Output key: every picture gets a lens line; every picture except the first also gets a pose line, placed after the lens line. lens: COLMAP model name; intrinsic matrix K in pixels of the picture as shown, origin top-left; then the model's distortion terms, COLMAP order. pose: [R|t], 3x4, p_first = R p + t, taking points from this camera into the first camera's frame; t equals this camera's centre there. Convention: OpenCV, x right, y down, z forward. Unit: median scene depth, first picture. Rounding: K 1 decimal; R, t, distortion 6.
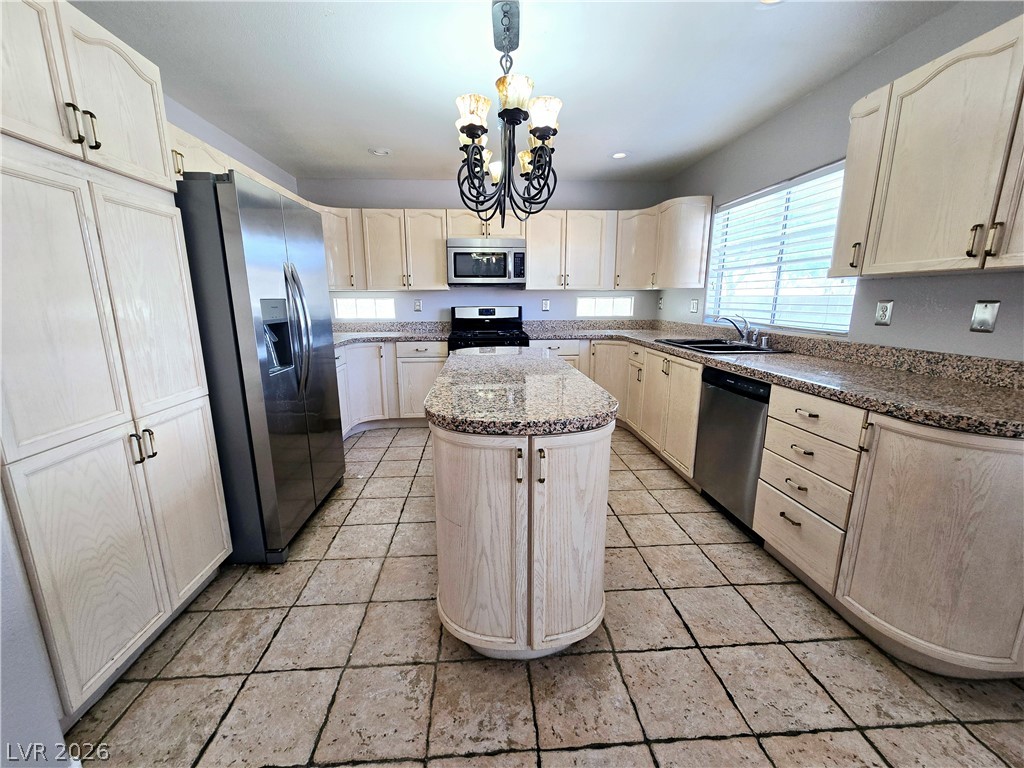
lens RADIAL K [[418.8, 0, 503.1], [0, 418.8, 386.4], [0, 0, 1]] dist [-0.000015, 0.000108]
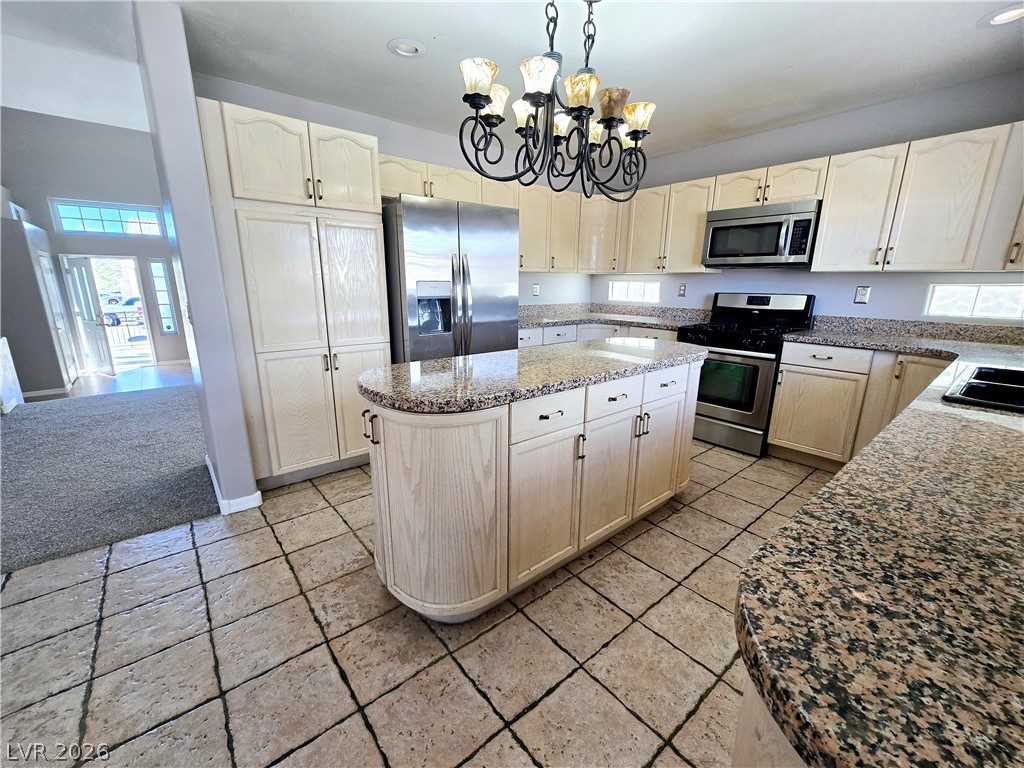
lens RADIAL K [[418.8, 0, 504.4], [0, 418.8, 385.2], [0, 0, 1]] dist [-0.000015, 0.000108]
pose [[0.586899, 0.204684, -0.783361, 0.364524], [-0.175601, 0.976668, 0.123631, -0.041202], [0.790388, 0.065000, 0.609148, 0.178010]]
